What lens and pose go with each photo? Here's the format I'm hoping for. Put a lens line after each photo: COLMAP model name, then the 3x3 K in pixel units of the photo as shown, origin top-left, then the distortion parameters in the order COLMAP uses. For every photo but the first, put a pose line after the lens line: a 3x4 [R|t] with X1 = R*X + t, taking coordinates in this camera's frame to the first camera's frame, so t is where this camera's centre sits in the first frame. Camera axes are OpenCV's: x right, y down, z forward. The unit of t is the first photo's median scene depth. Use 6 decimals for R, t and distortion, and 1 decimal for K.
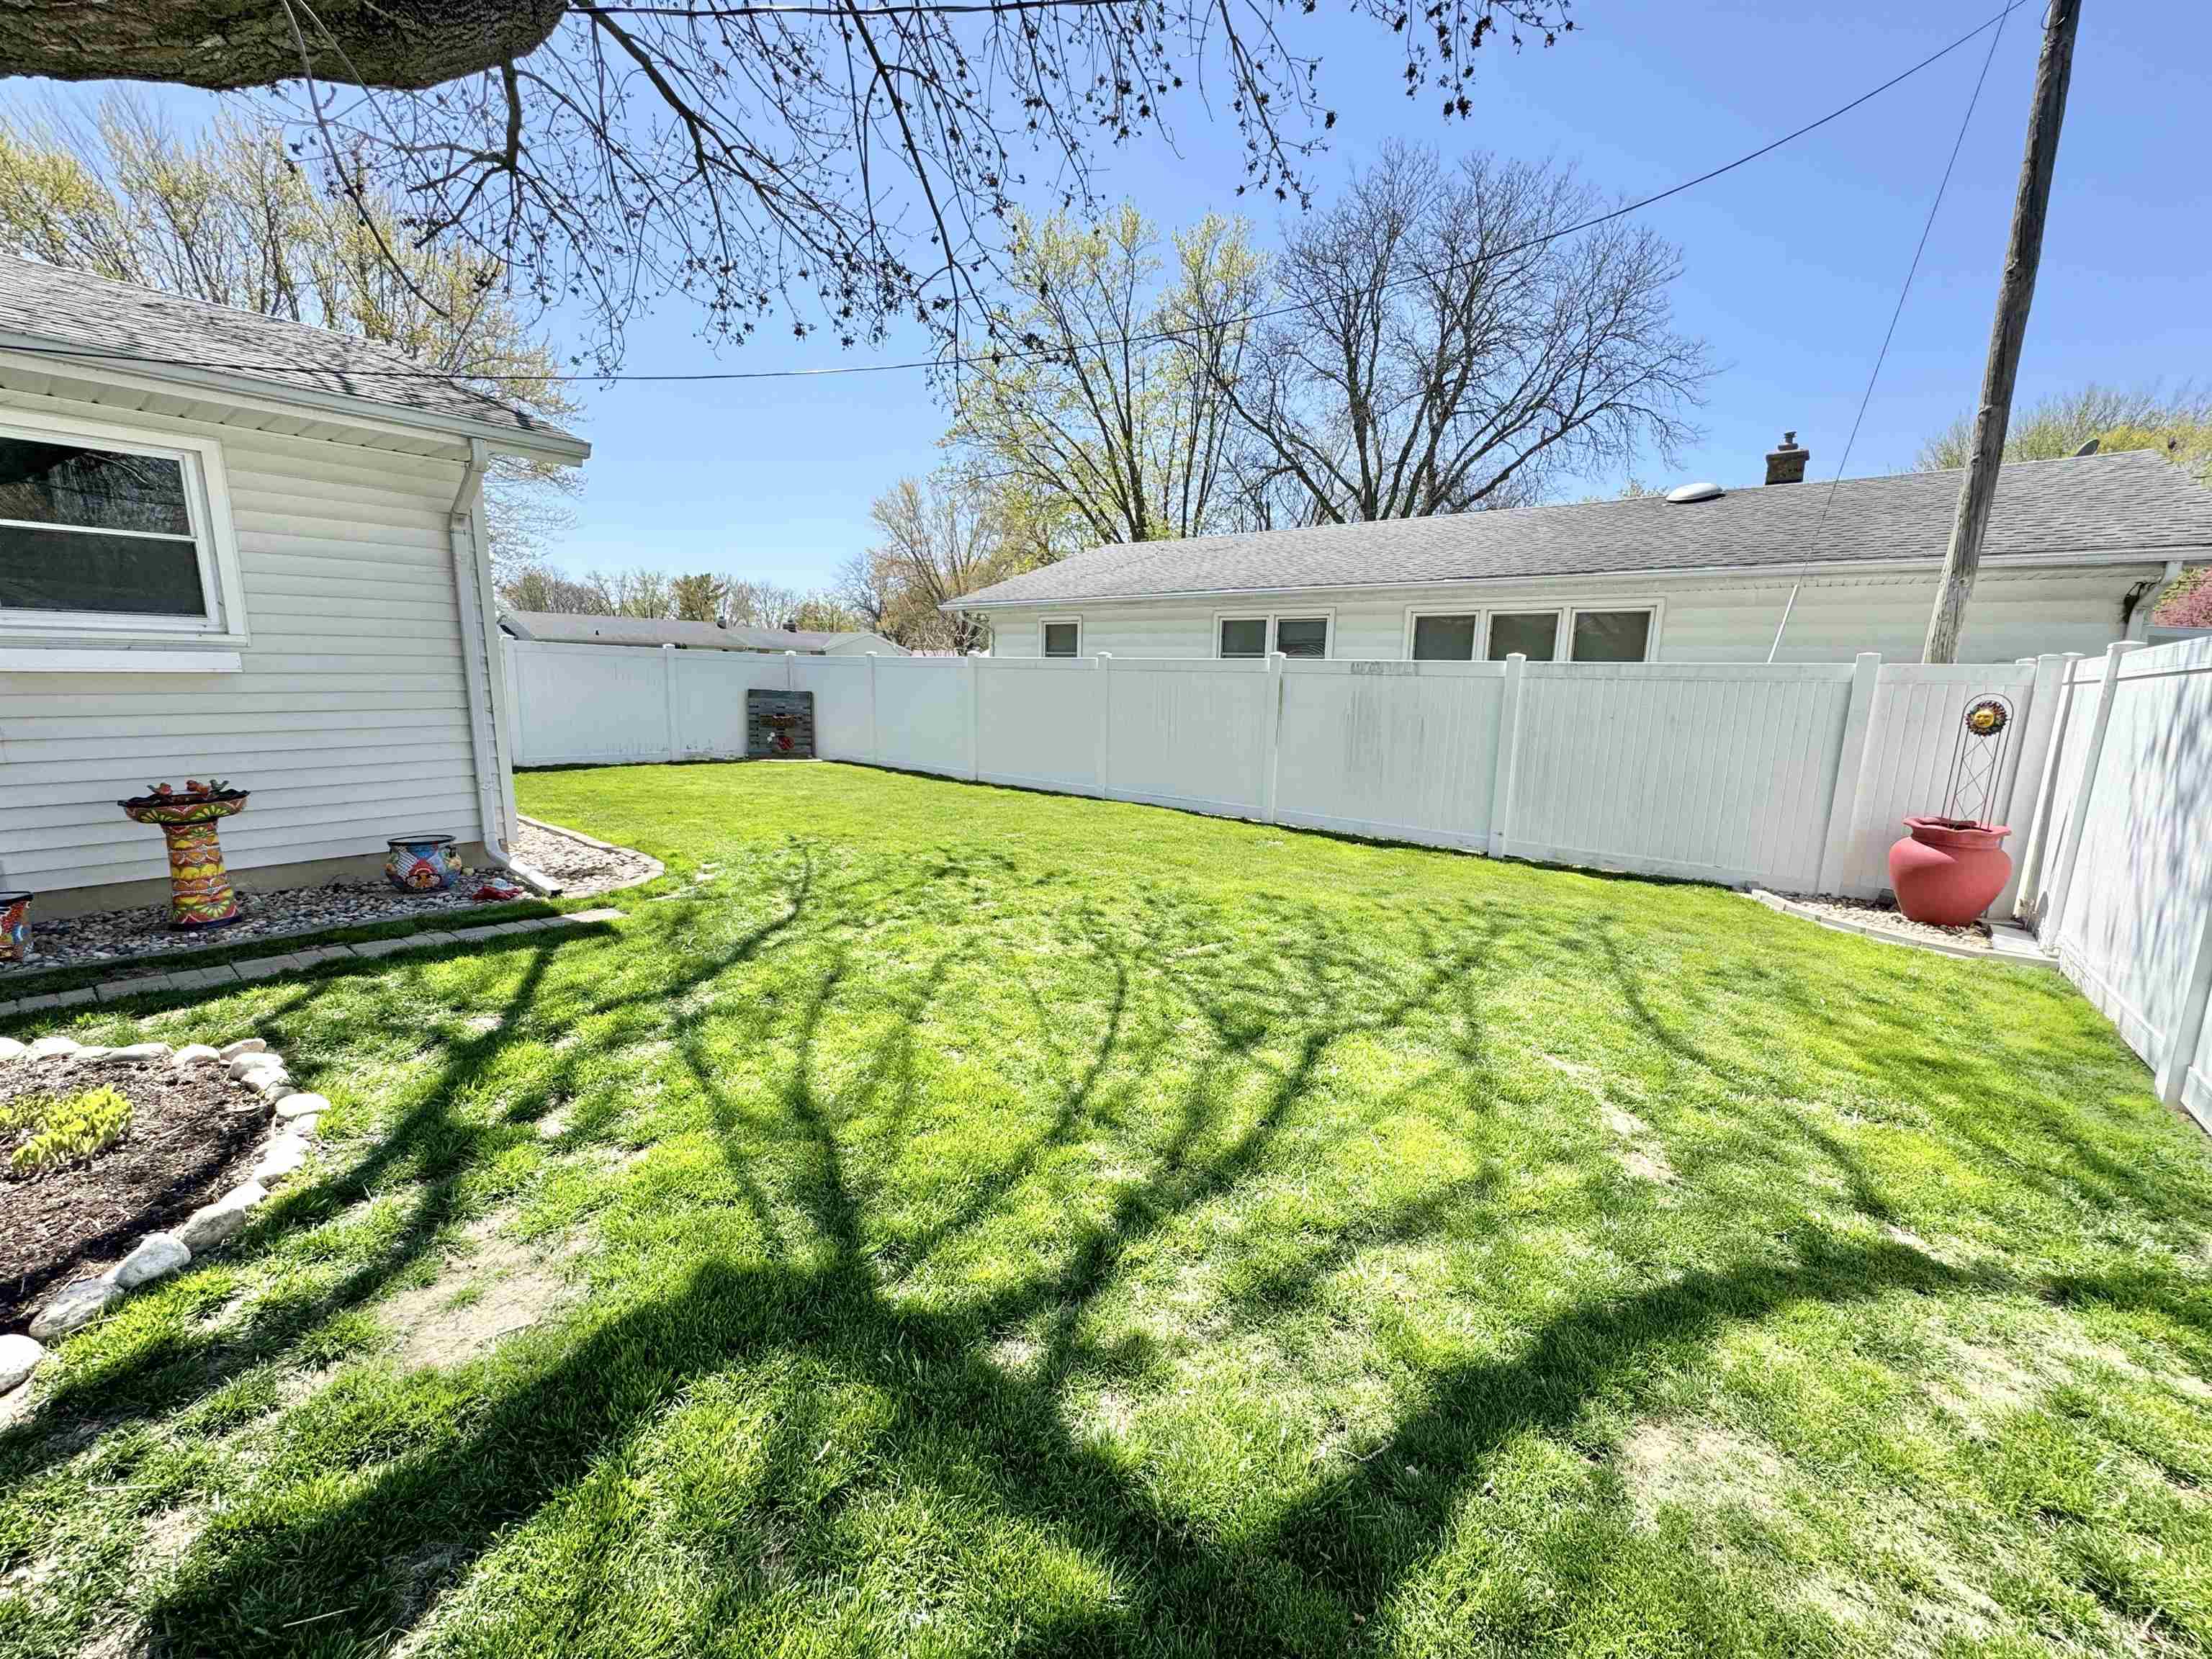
lens RADIAL K [[876.7, 0, 1106.0], [0, 876.7, 828.0], [0, 0, 1]] dist [-0.002197, 0.000105]
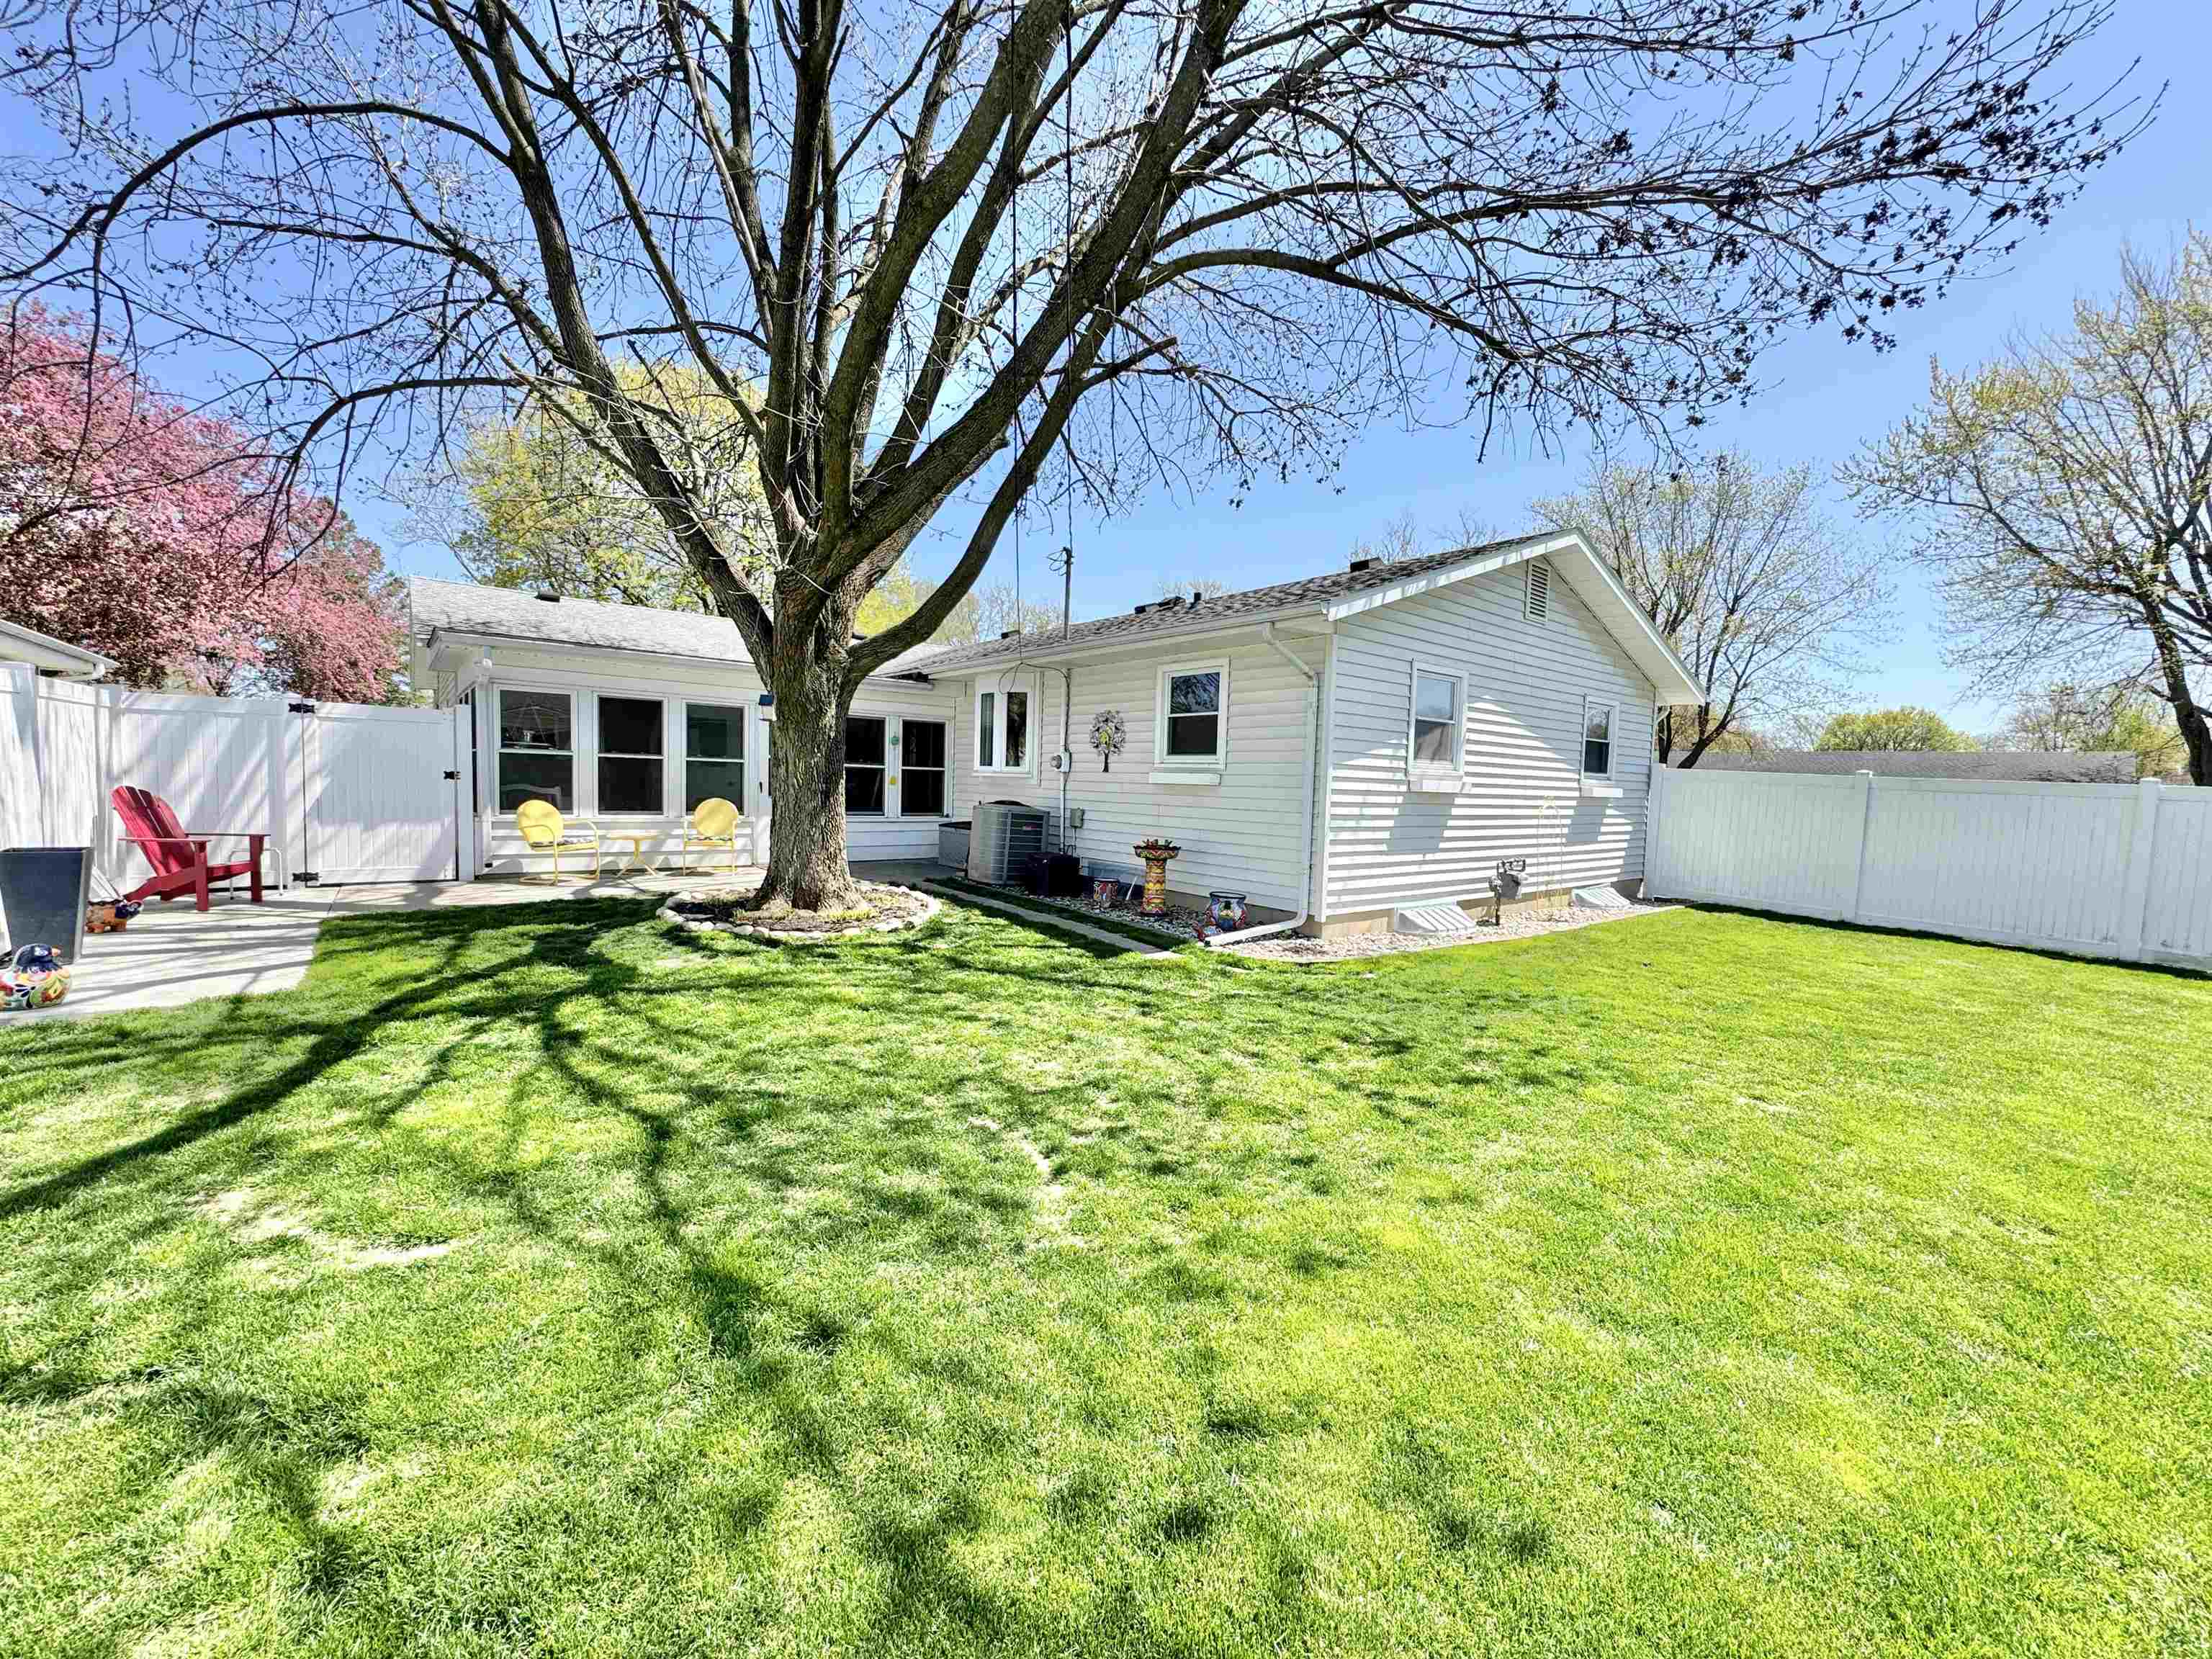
lens RADIAL K [[876.7, 0, 1106.0], [0, 876.7, 828.0], [0, 0, 1]] dist [-0.002197, 0.000105]
pose [[-0.208543, 0.028329, -0.977603, 0.756783], [-0.209496, 0.975085, 0.072946, -0.171491], [0.955312, 0.220016, -0.197412, 1.129568]]
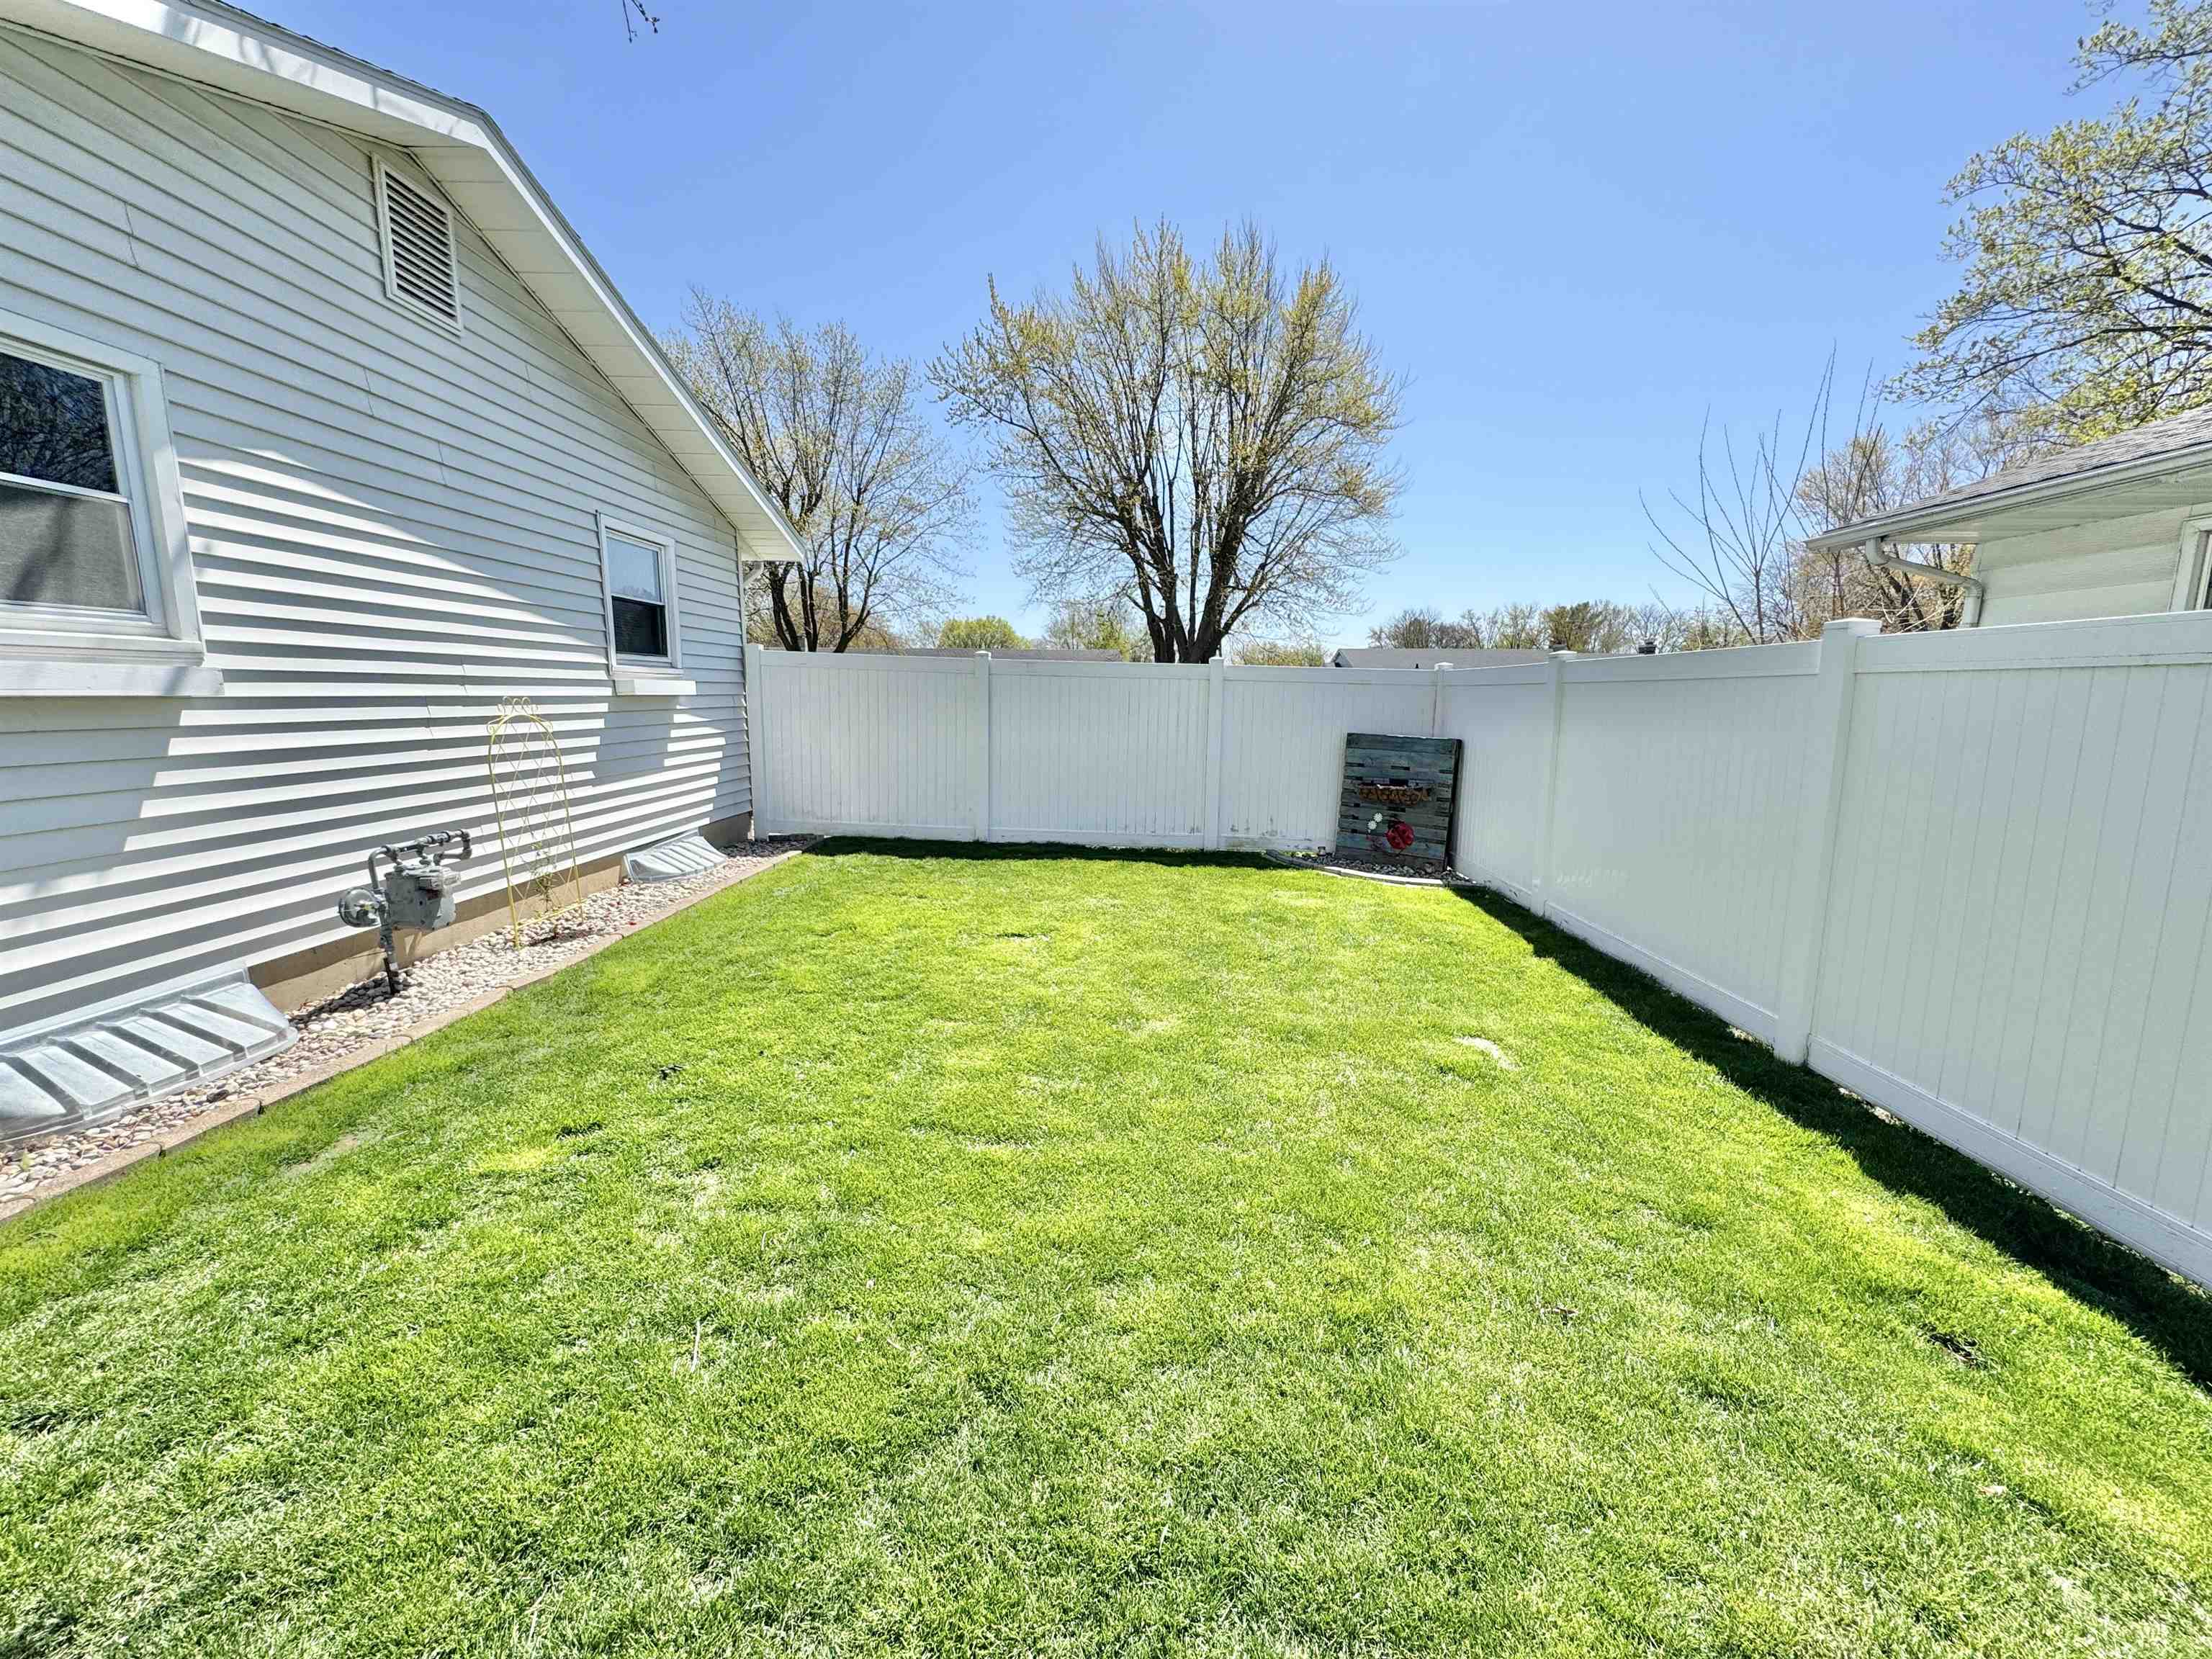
lens RADIAL K [[876.7, 0, 1106.0], [0, 876.7, 828.0], [0, 0, 1]] dist [-0.002197, 0.000105]
pose [[0.609750, 0.103021, -0.785870, -0.173672], [-0.133438, 0.990707, 0.026339, -0.273857], [0.781280, 0.088805, 0.617831, 1.596369]]
